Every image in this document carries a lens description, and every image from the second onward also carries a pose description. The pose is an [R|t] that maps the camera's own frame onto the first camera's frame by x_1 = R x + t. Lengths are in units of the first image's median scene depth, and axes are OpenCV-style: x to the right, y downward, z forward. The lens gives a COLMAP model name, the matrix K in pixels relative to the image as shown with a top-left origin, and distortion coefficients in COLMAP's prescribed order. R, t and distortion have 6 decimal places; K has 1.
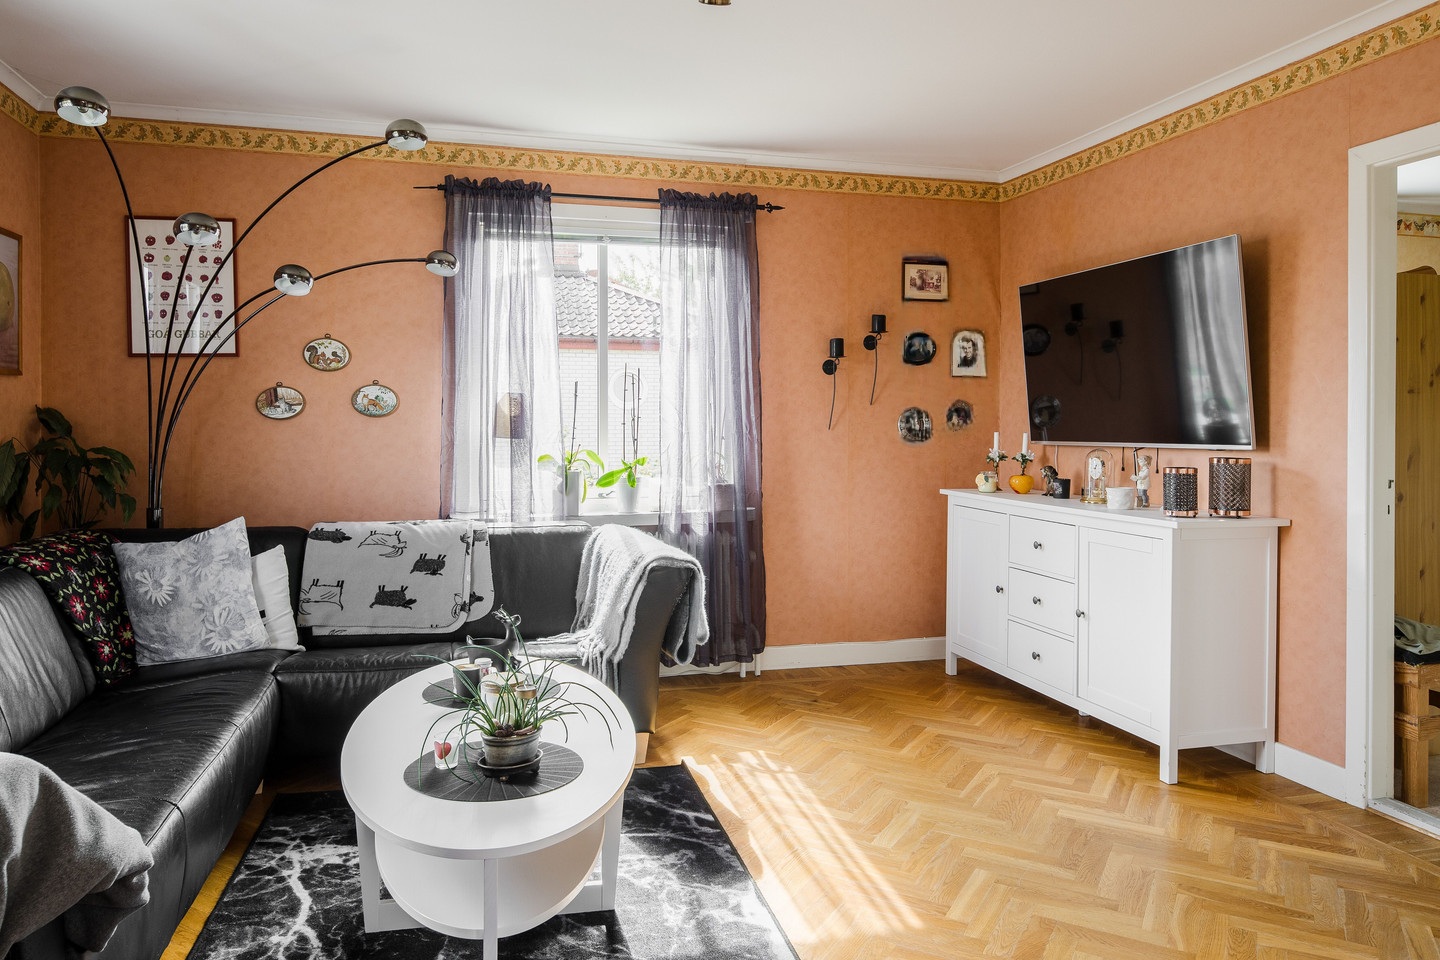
lens RADIAL K [[961.3, 0, 696.7], [0, 961.3, 428.2], [0, 0, 1]] dist [0.001808, -0.054222]
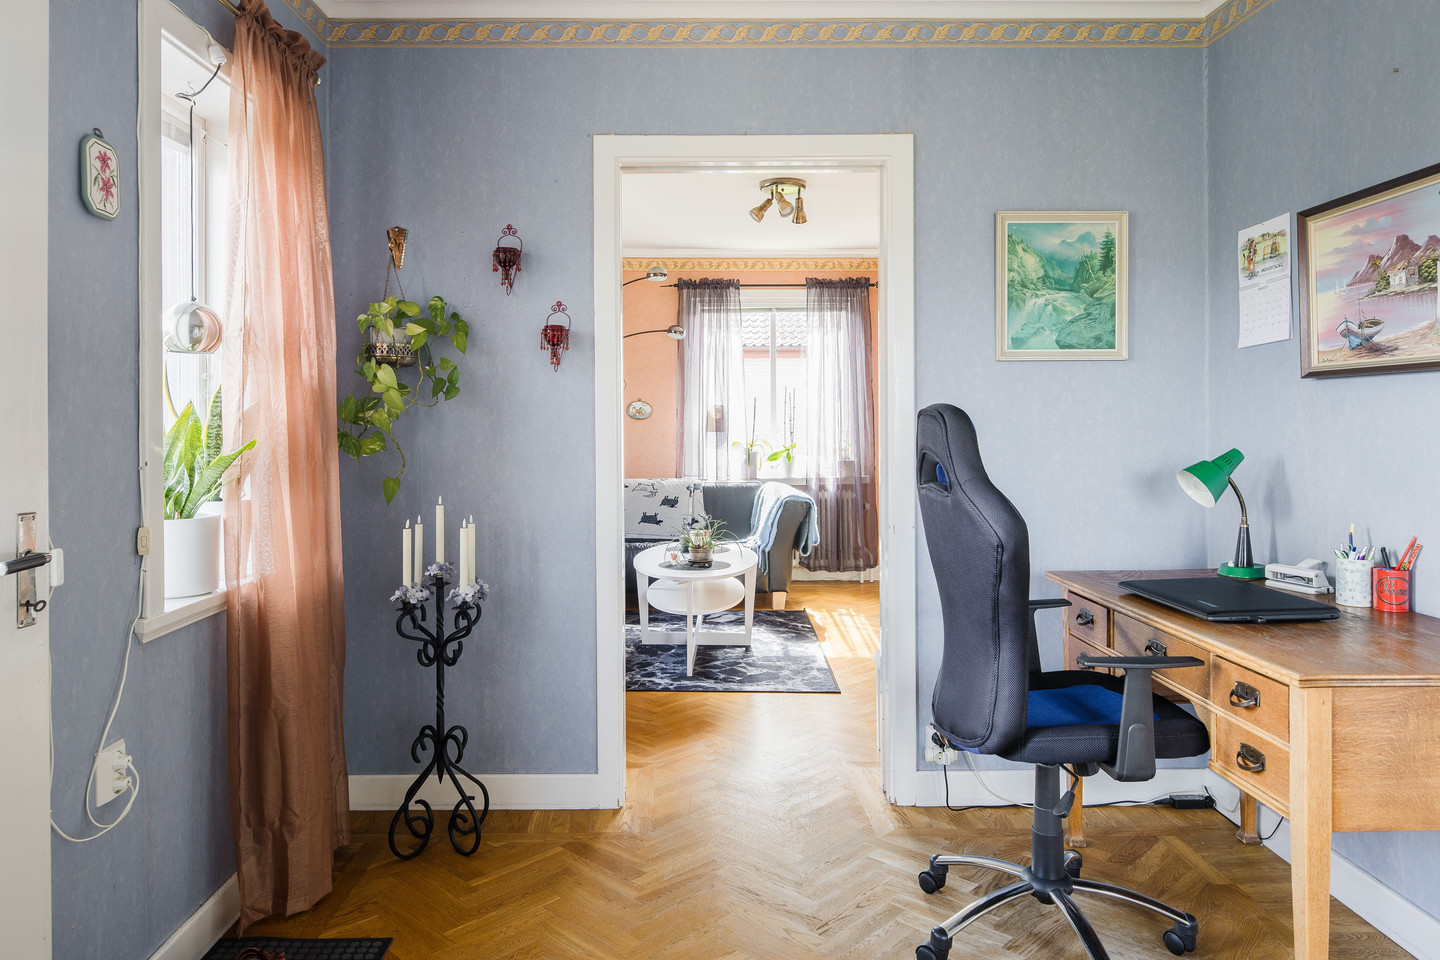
lens RADIAL K [[961.3, 0, 696.7], [0, 961.3, 428.2], [0, 0, 1]] dist [0.001808, -0.054222]
pose [[0.969465, -0.004097, -0.245196, 0.187672], [0.004313, 0.999991, 0.000344, 0.003312], [0.245192, -0.001391, 0.969474, -0.646761]]
